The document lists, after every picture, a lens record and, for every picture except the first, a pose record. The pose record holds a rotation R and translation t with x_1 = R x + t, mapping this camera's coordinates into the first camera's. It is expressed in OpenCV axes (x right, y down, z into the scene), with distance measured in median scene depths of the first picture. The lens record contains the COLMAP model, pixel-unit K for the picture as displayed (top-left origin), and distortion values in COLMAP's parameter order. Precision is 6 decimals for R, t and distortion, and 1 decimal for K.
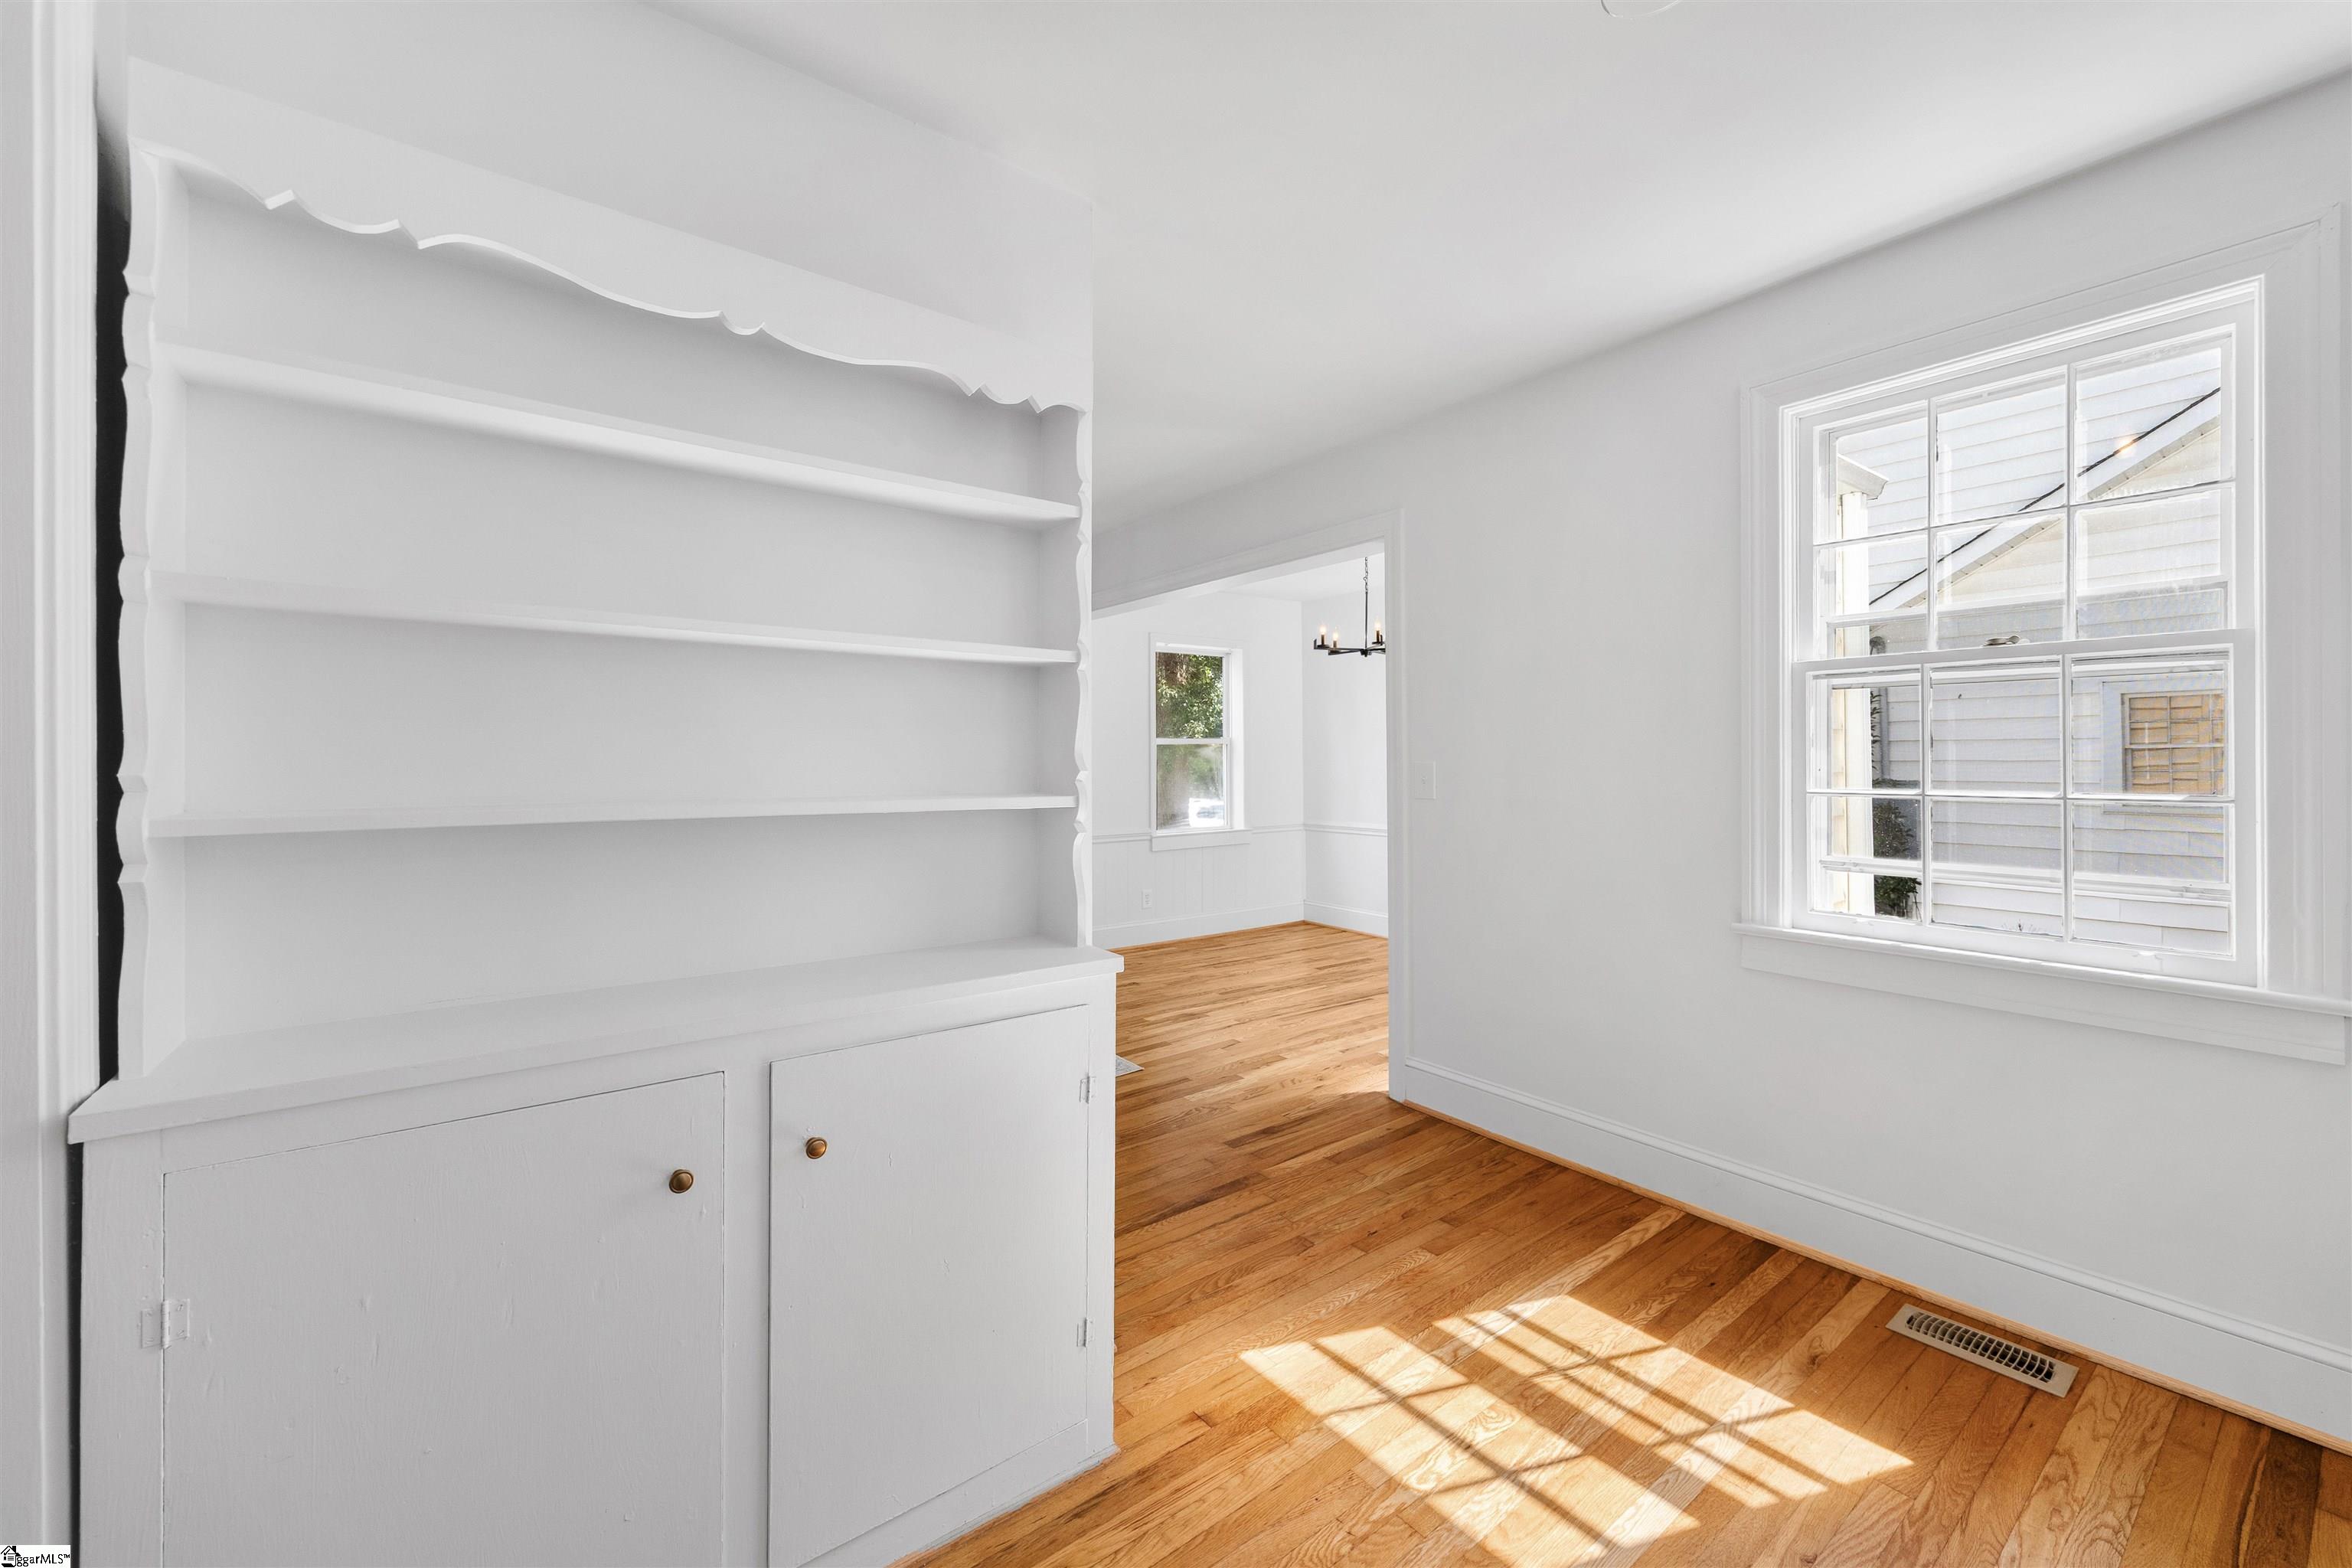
lens RADIAL K [[898.6, 0, 1188.2], [0, 898.6, 755.0], [0, 0, 1]] dist [-0.002911, -0.000024]
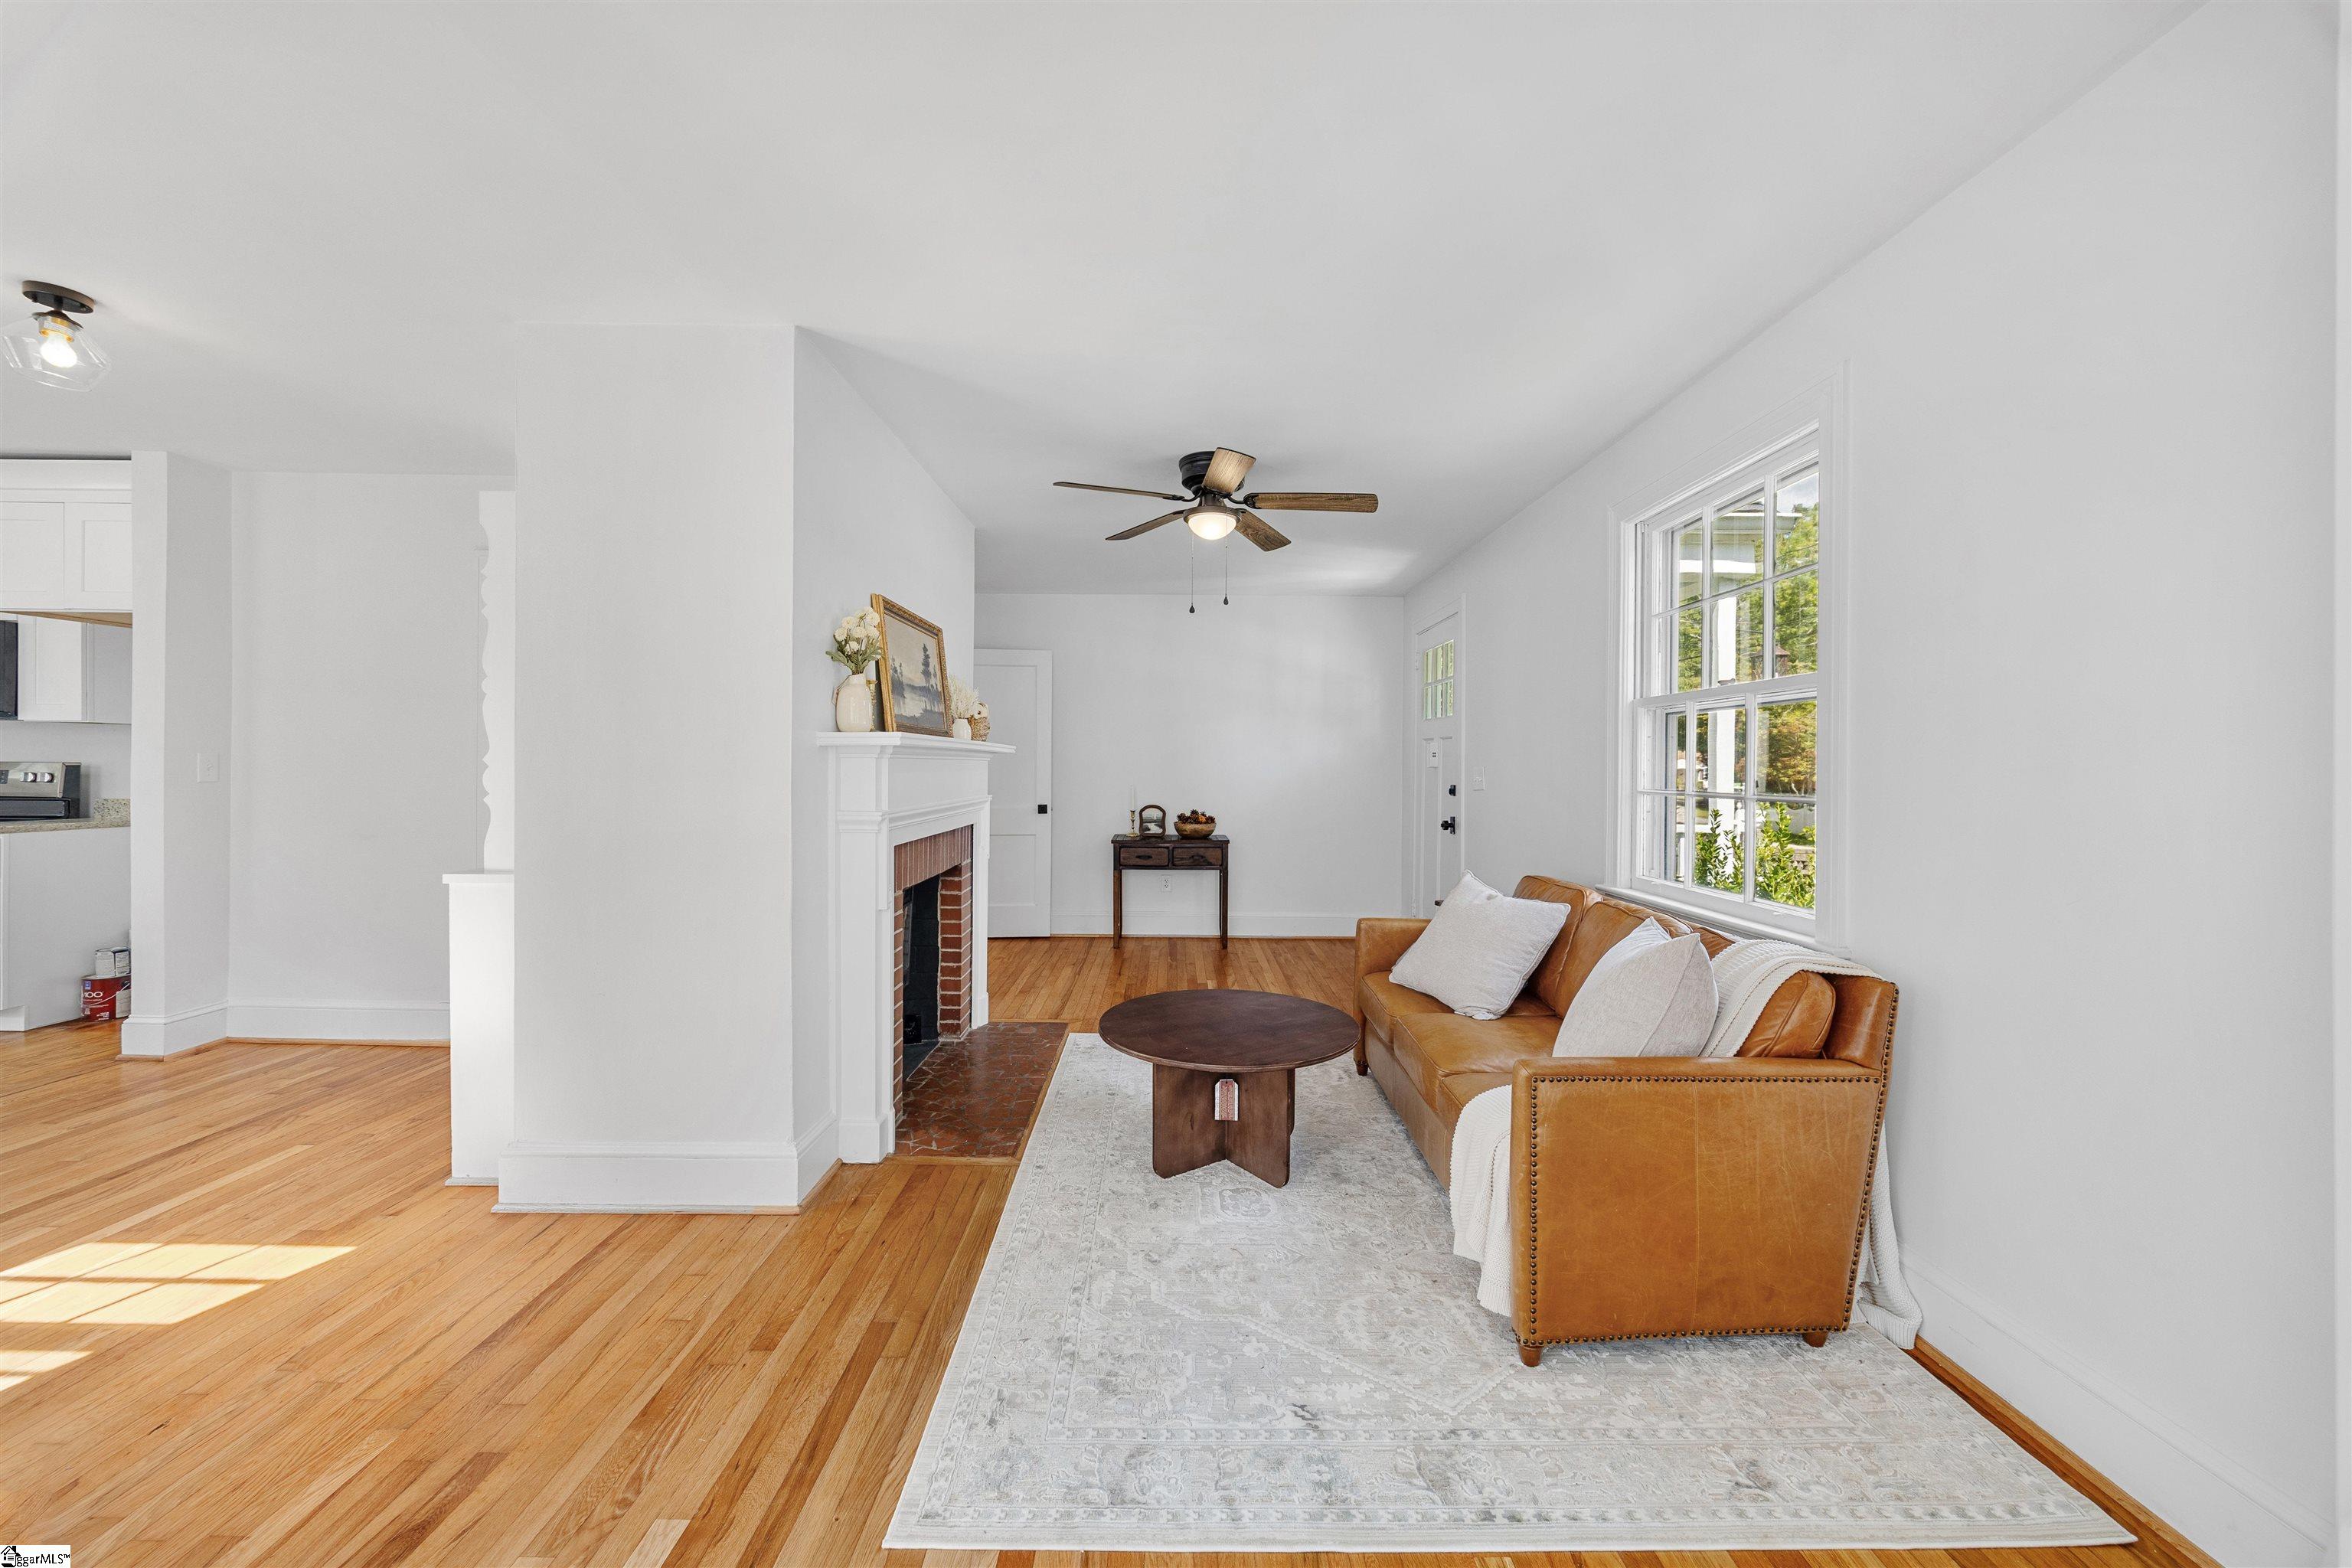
lens RADIAL K [[898.6, 0, 1155.7], [0, 898.6, 760.1], [0, 0, 1]] dist [-0.002911, -0.000024]
pose [[-0.617203, -0.001948, -0.786801, 0.348859], [0.004987, 0.999967, -0.006388, 0.033784], [0.786788, -0.007867, -0.617173, 2.577384]]
